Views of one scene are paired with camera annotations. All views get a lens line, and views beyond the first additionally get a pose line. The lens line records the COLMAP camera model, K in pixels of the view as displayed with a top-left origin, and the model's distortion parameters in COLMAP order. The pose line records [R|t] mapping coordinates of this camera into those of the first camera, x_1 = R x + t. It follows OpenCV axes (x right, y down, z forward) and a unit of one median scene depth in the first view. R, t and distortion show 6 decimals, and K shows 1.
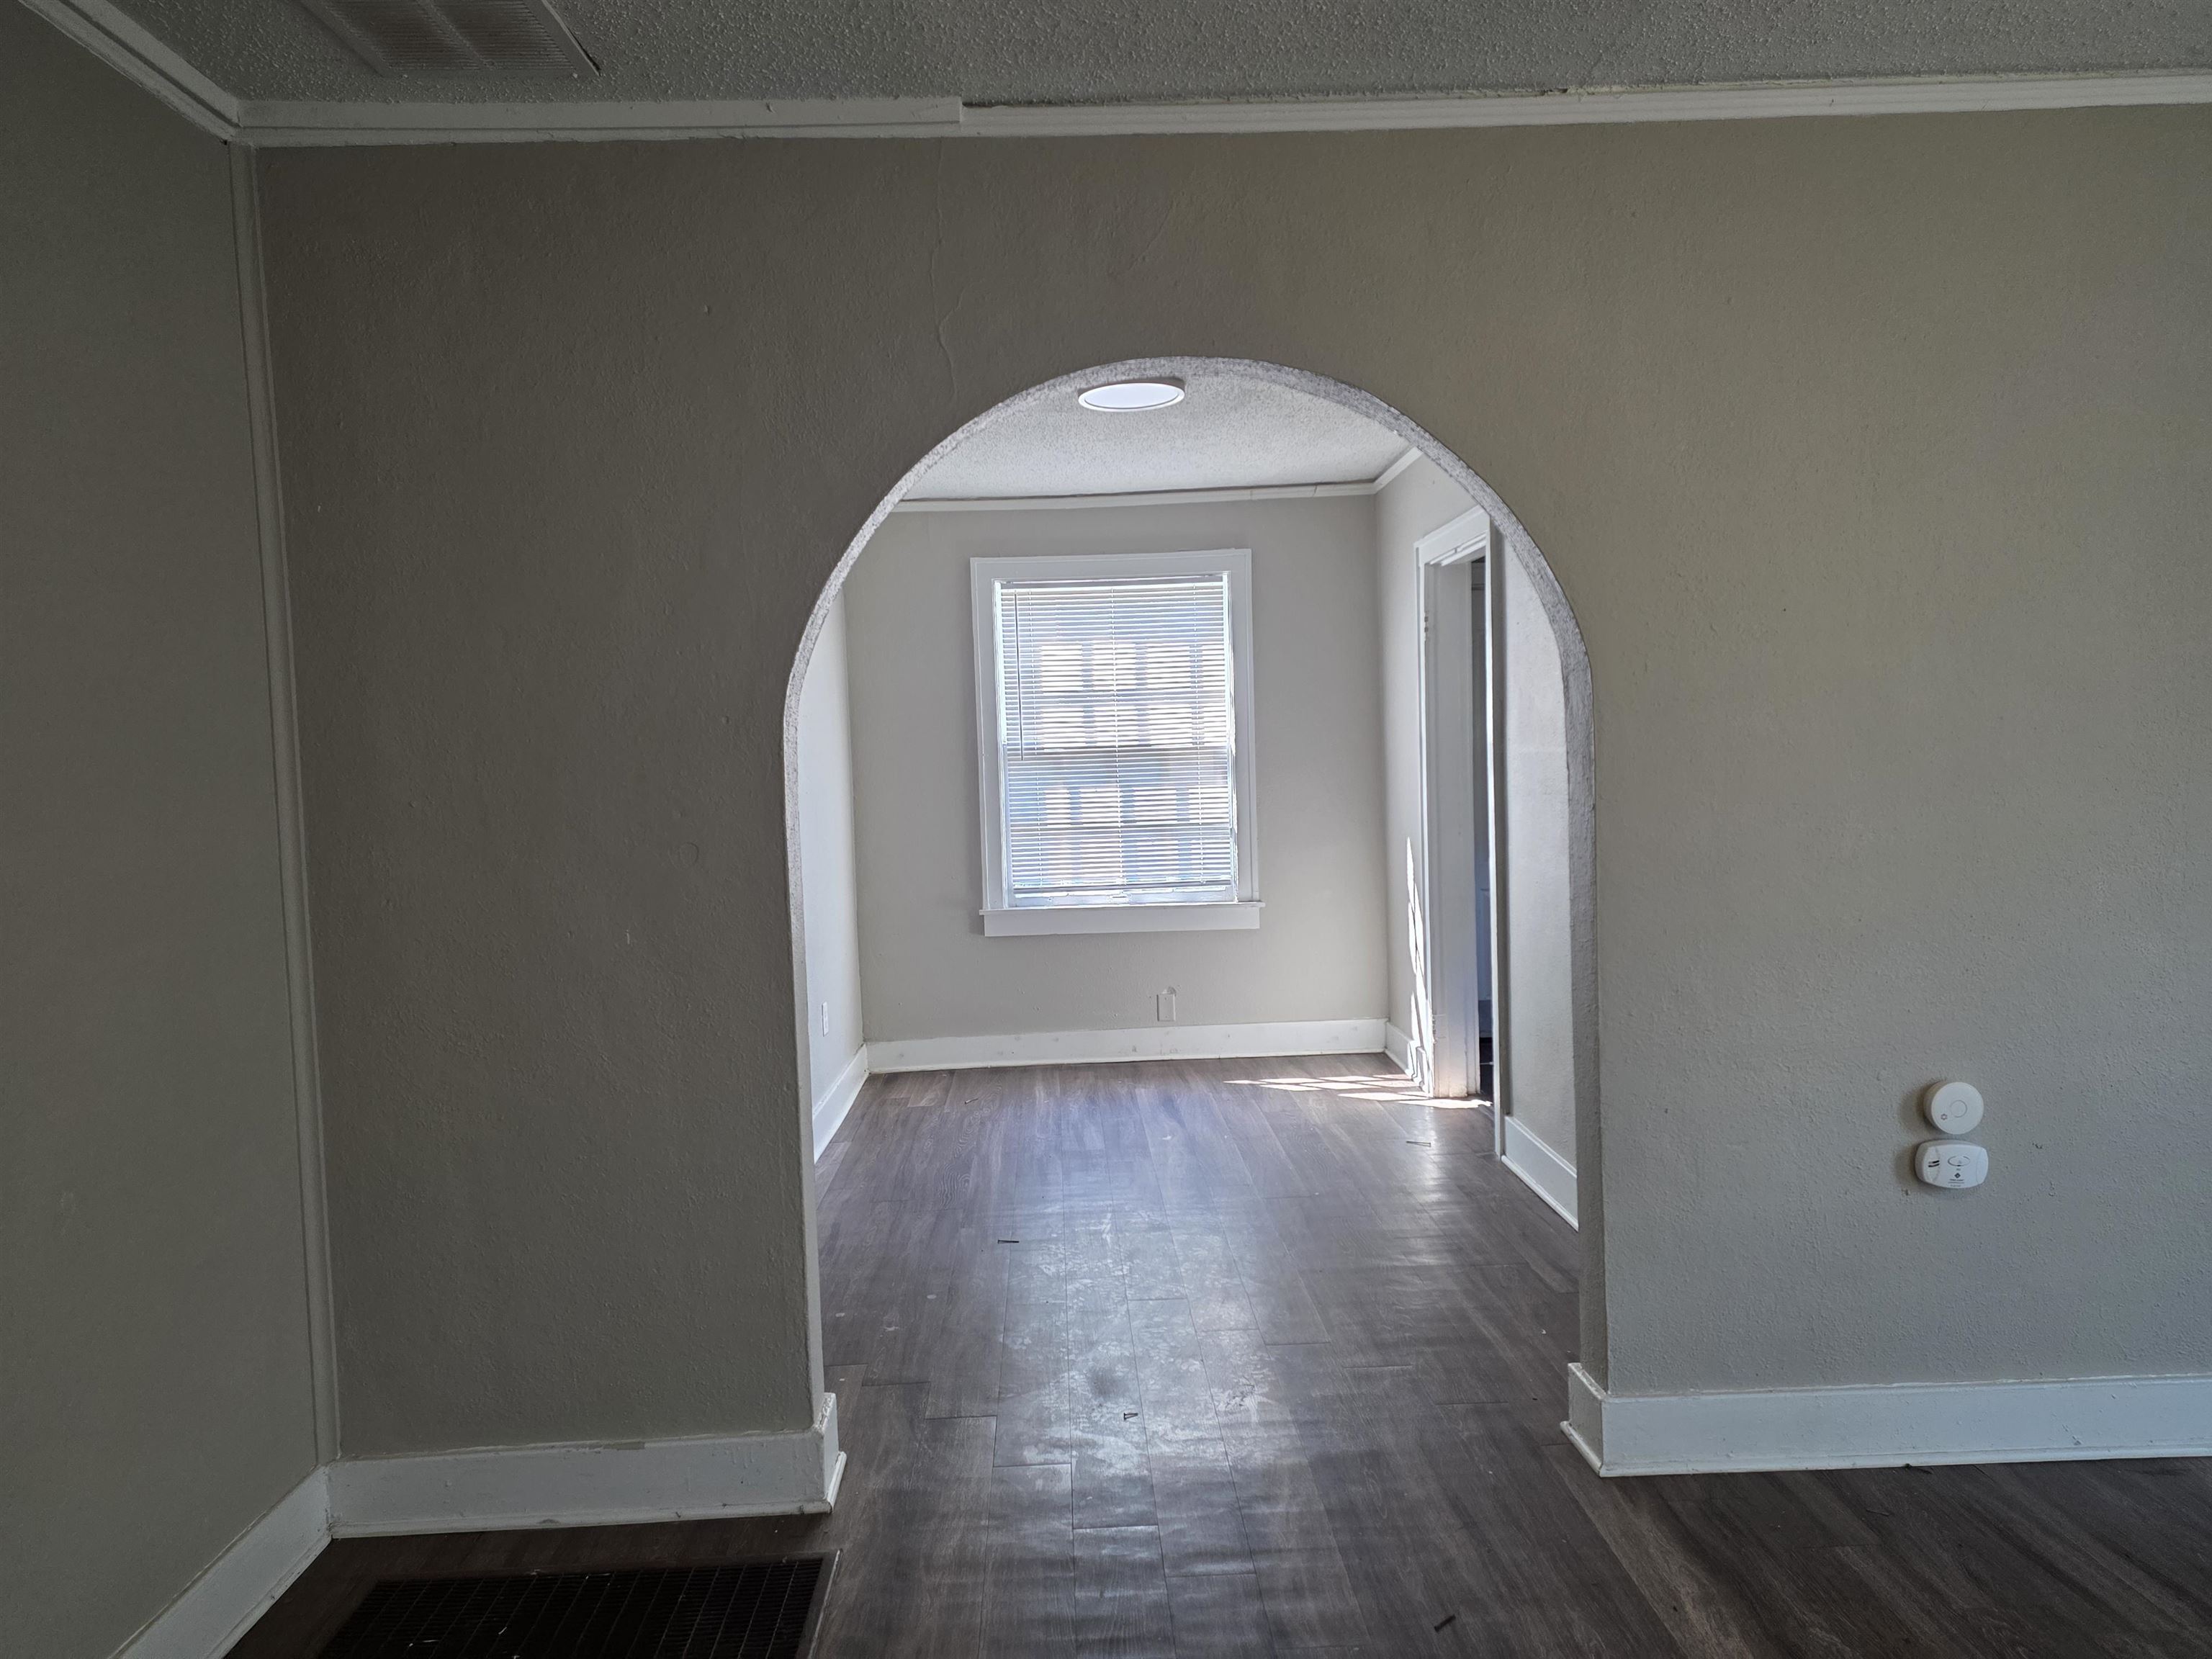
lens RADIAL K [[1468.7, 0, 1089.4], [0, 1468.7, 839.5], [0, 0, 1]] dist [0.040745, -0.011302]
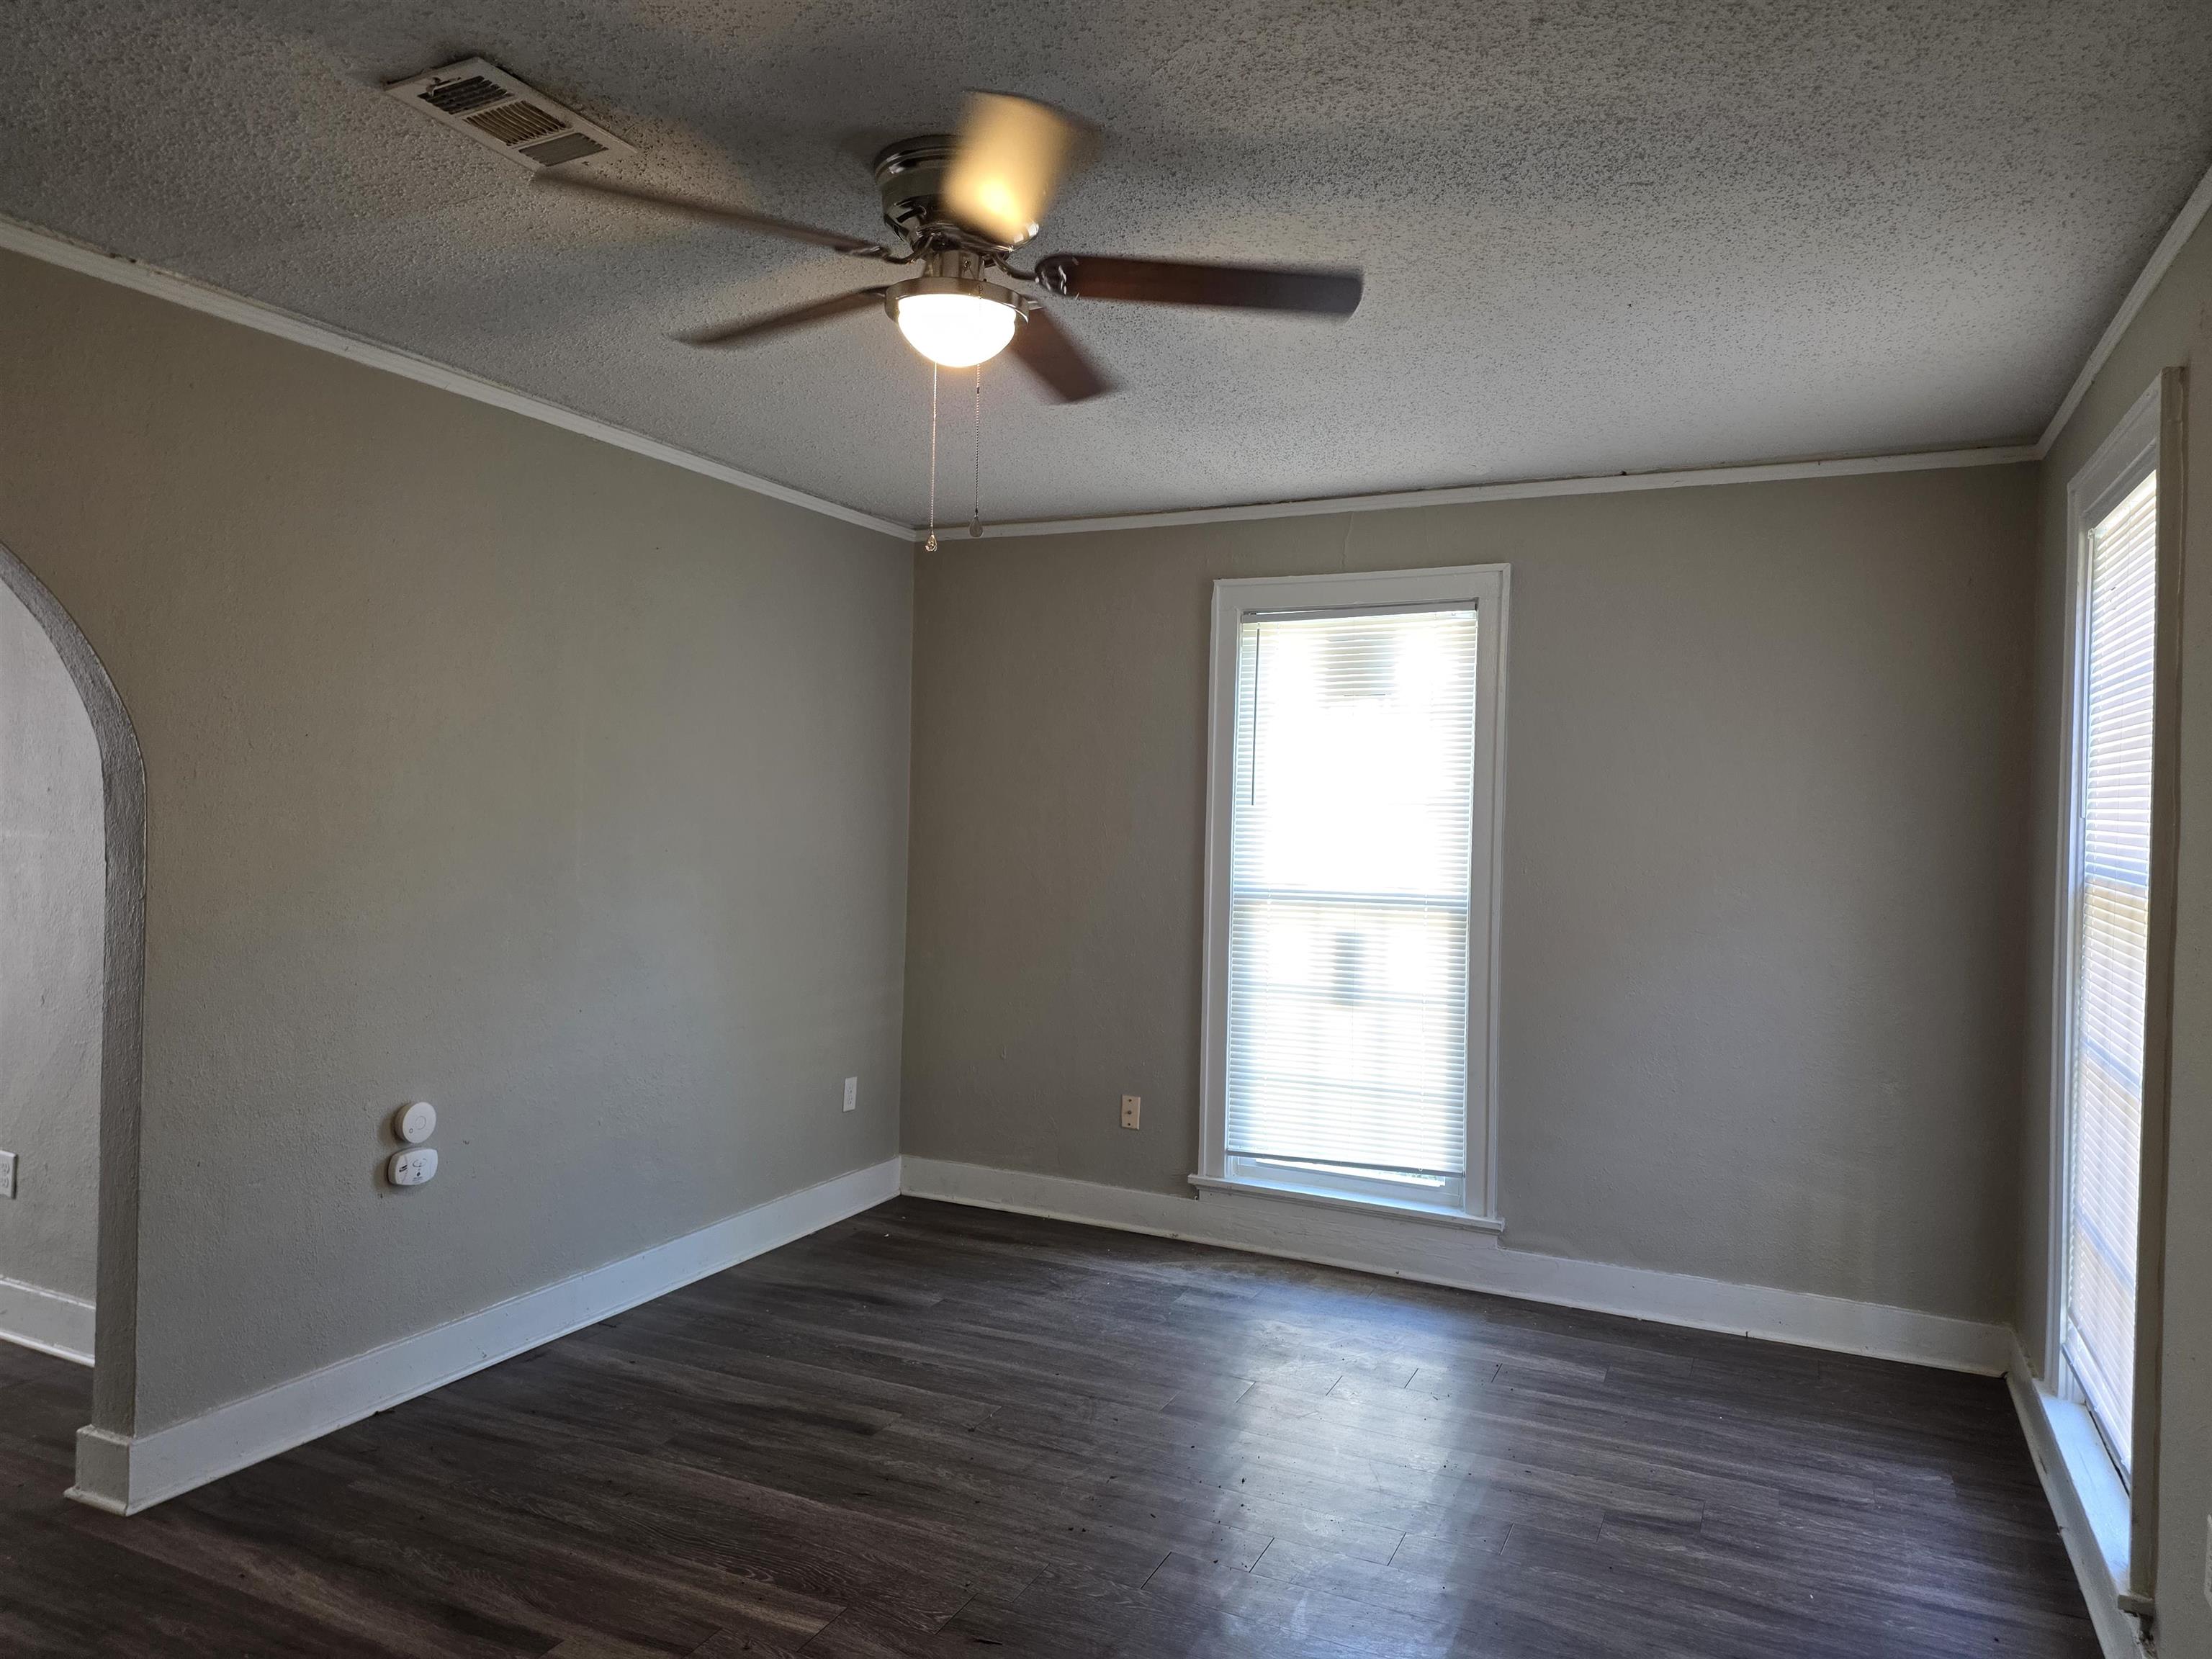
lens RADIAL K [[1468.7, 0, 1100.3], [0, 1468.7, 826.5], [0, 0, 1]] dist [0.040745, -0.011302]
pose [[0.461693, 0.031598, 0.886477, -0.314776], [0.010517, 0.999100, -0.041090, -0.021376], [-0.886978, 0.028294, 0.460945, -0.148520]]
